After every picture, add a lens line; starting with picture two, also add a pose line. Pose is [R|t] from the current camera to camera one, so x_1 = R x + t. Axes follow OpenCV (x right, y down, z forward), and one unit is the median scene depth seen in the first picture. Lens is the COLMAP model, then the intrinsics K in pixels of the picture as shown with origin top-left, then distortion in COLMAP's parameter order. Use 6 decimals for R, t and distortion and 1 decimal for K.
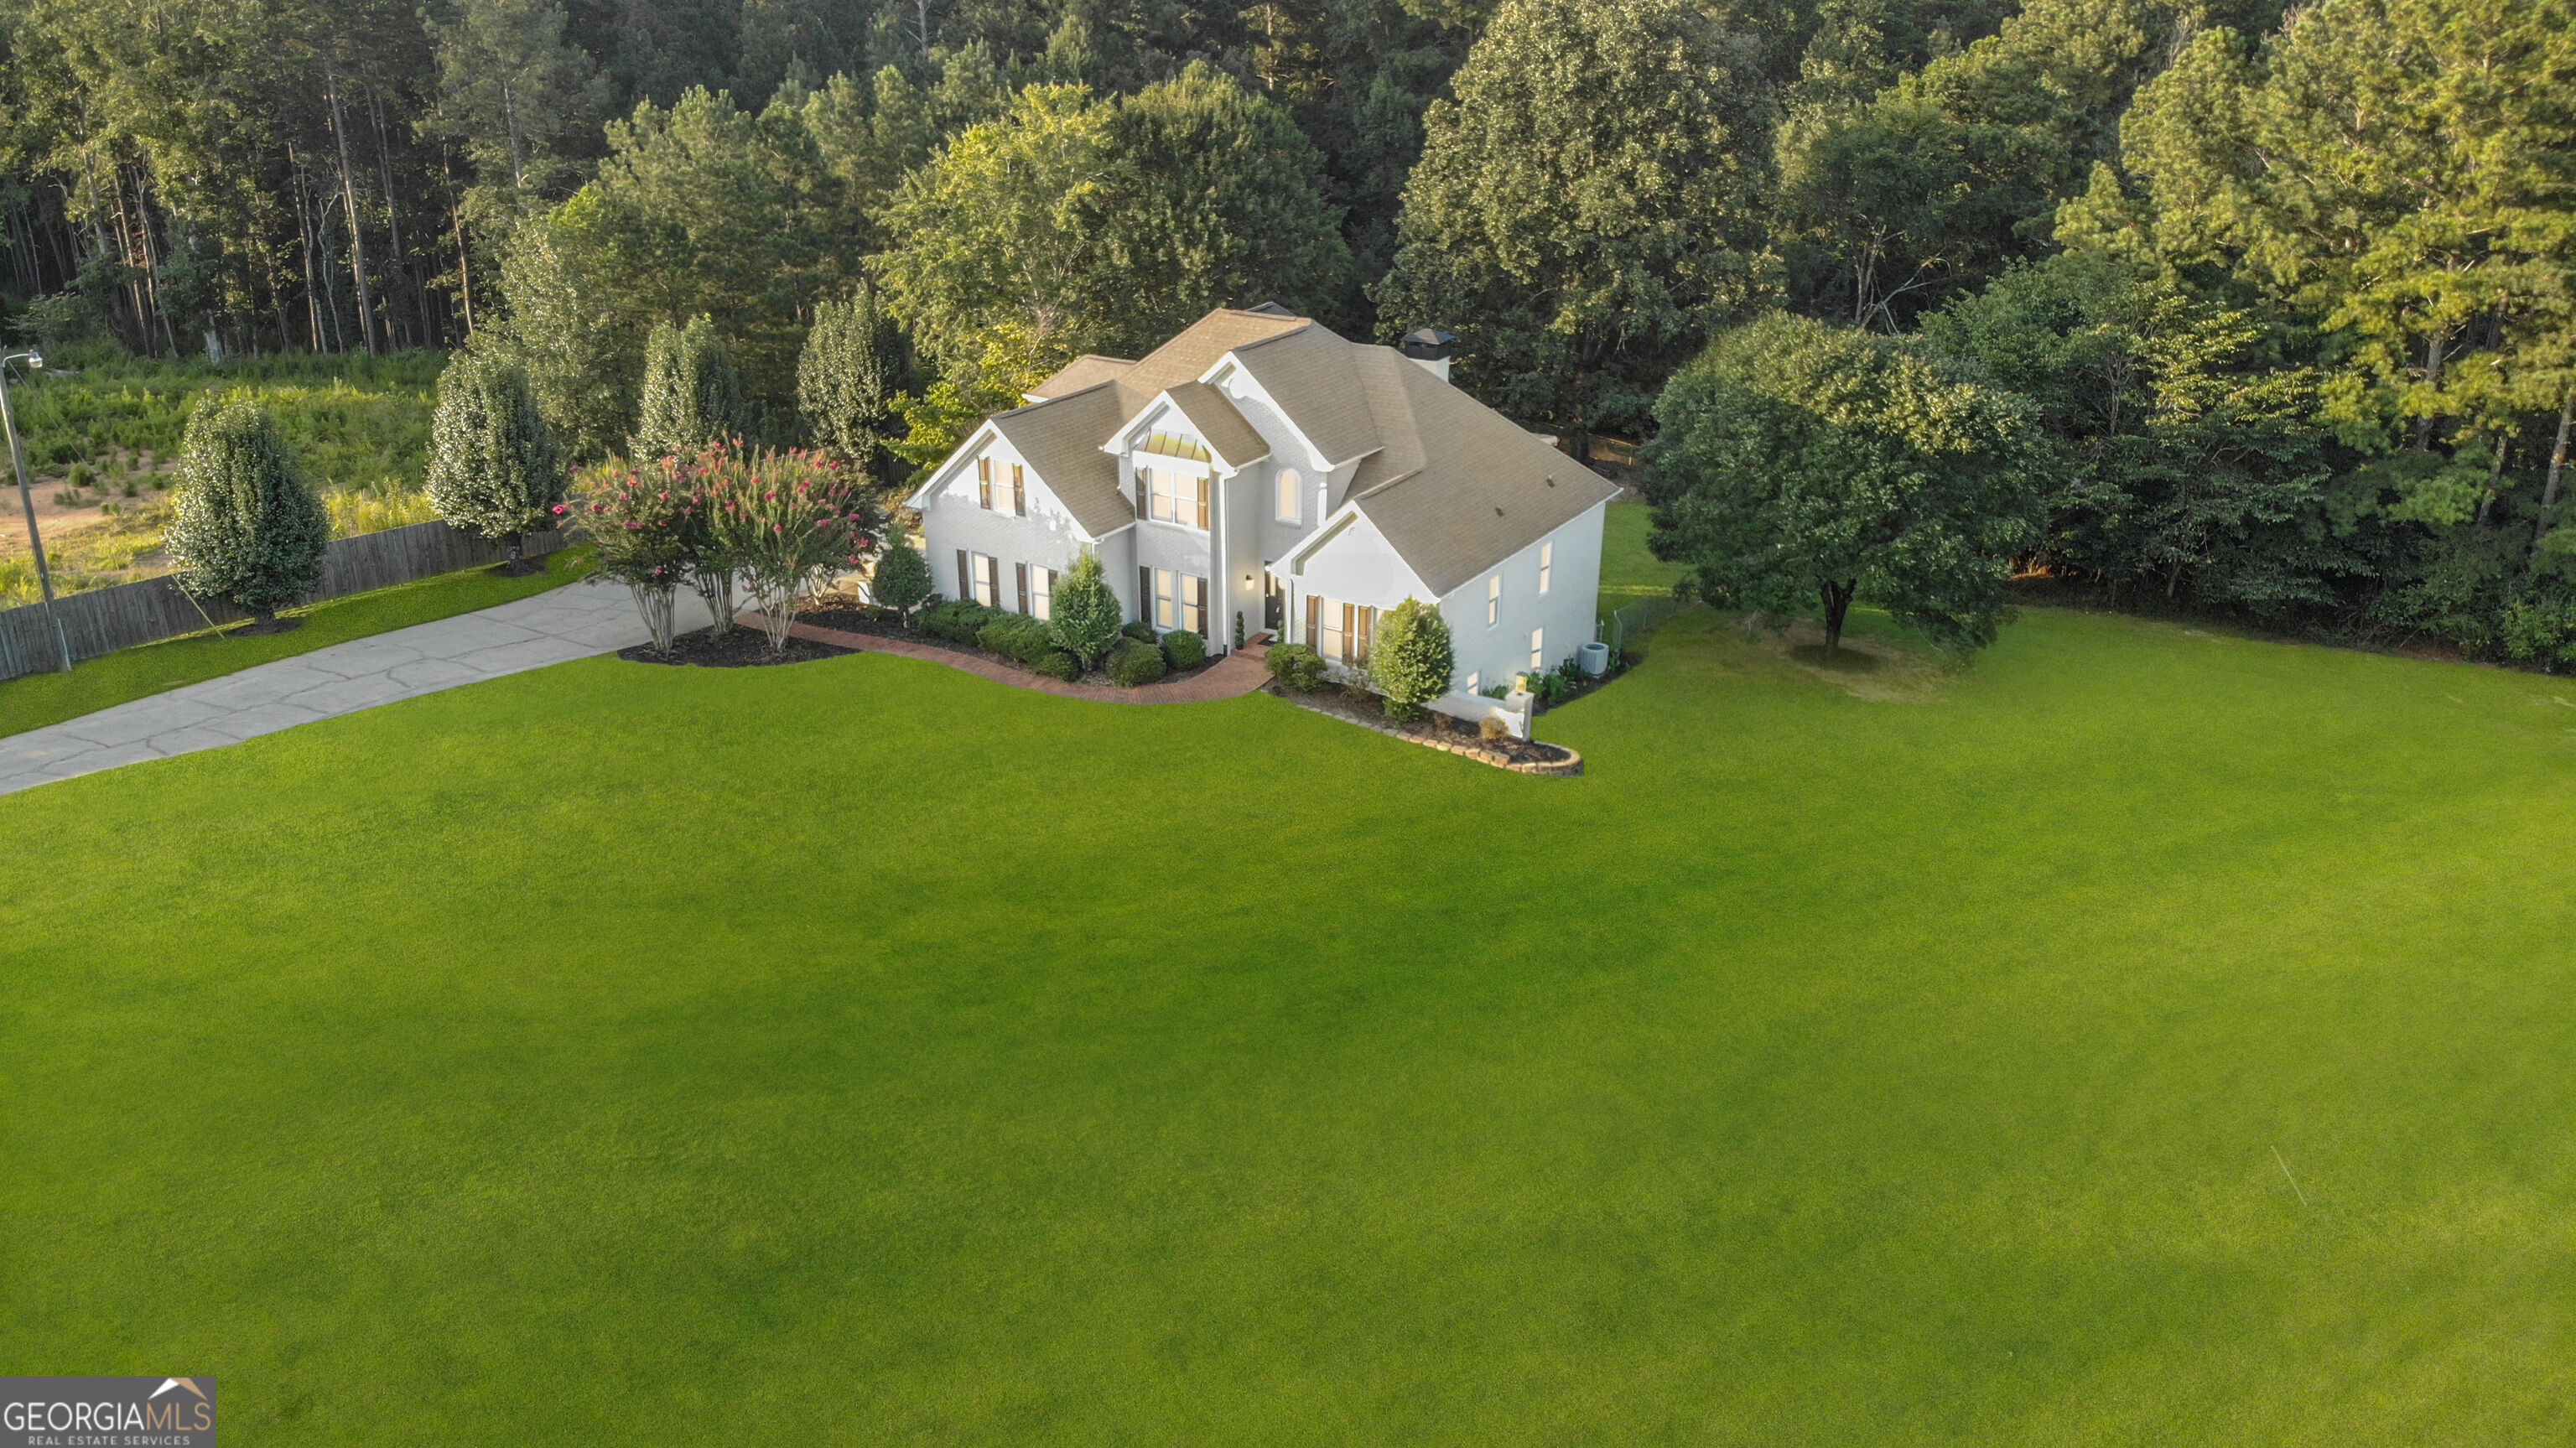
lens RADIAL K [[1901.6, 0, 1267.5], [0, 1901.6, 730.3], [0, 0, 1]] dist [0.011077, -0.098733]
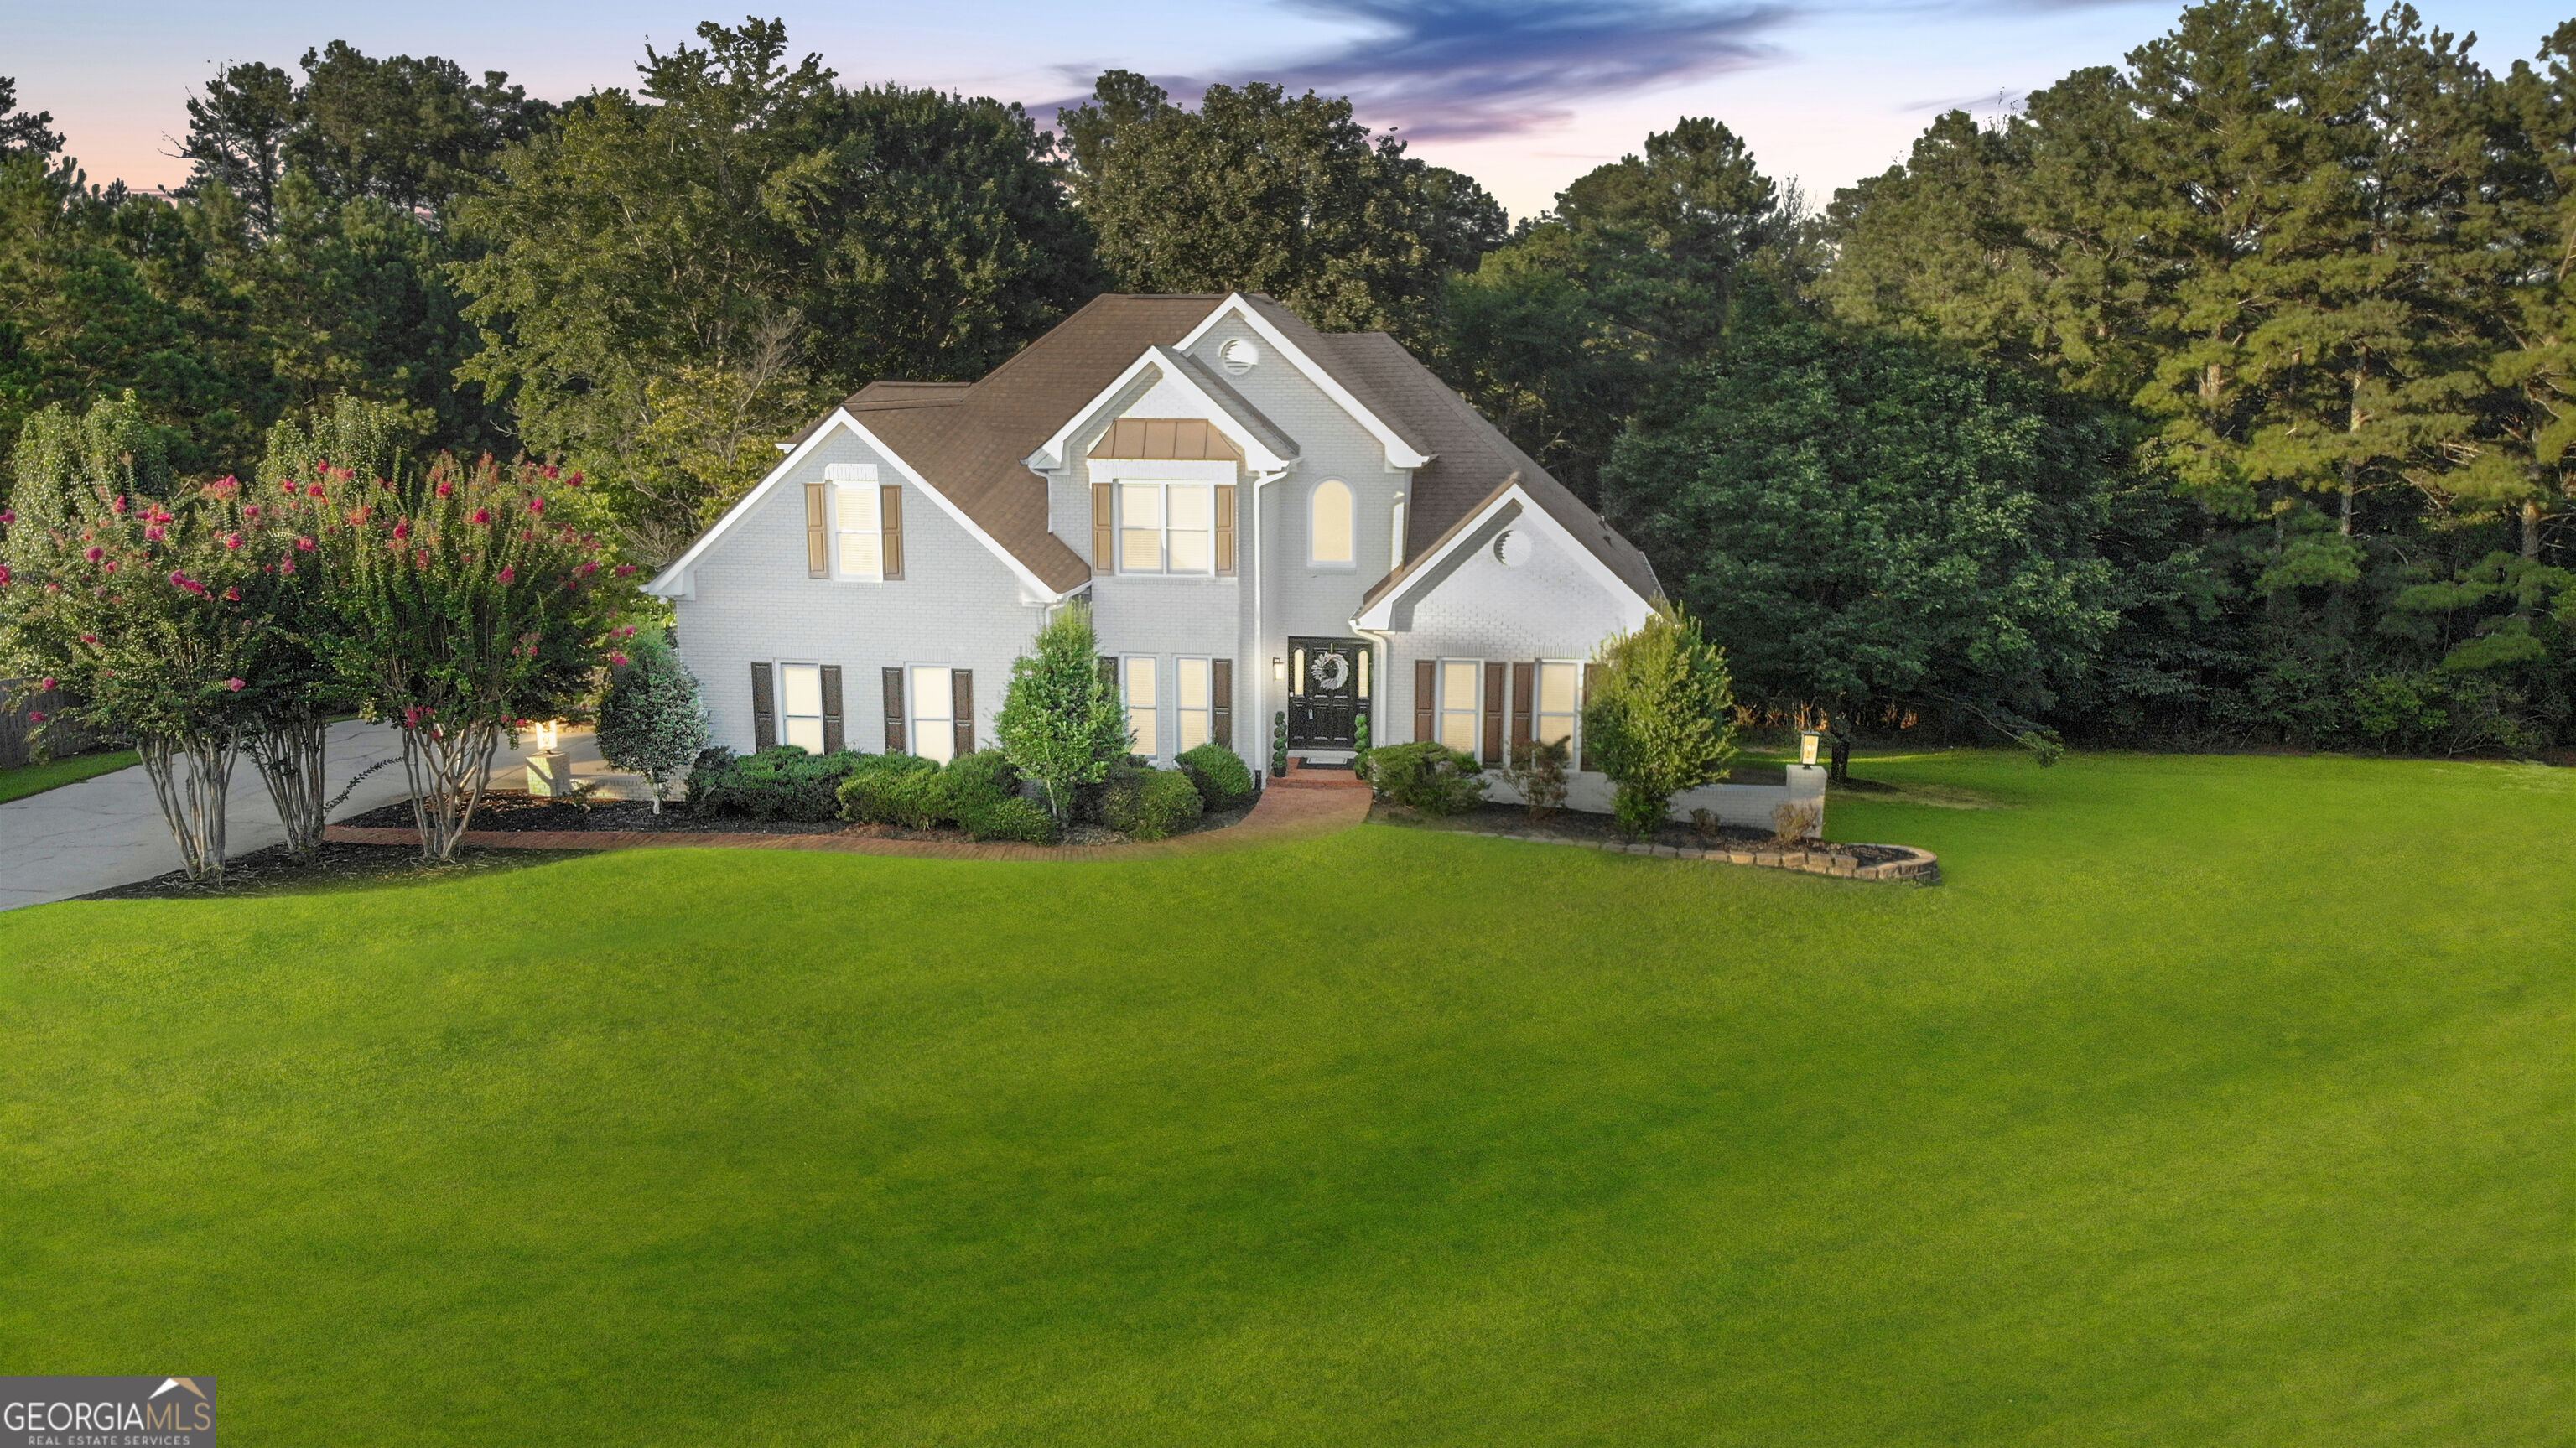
lens RADIAL K [[1901.6, 0, 1261.4], [0, 1901.6, 724.2], [0, 0, 1]] dist [0.011077, -0.098733]
pose [[0.919257, -0.072344, 0.386954, -0.247996], [0.151738, 0.972128, -0.178725, 0.047141], [-0.363240, 0.223009, 0.904613, 0.445039]]
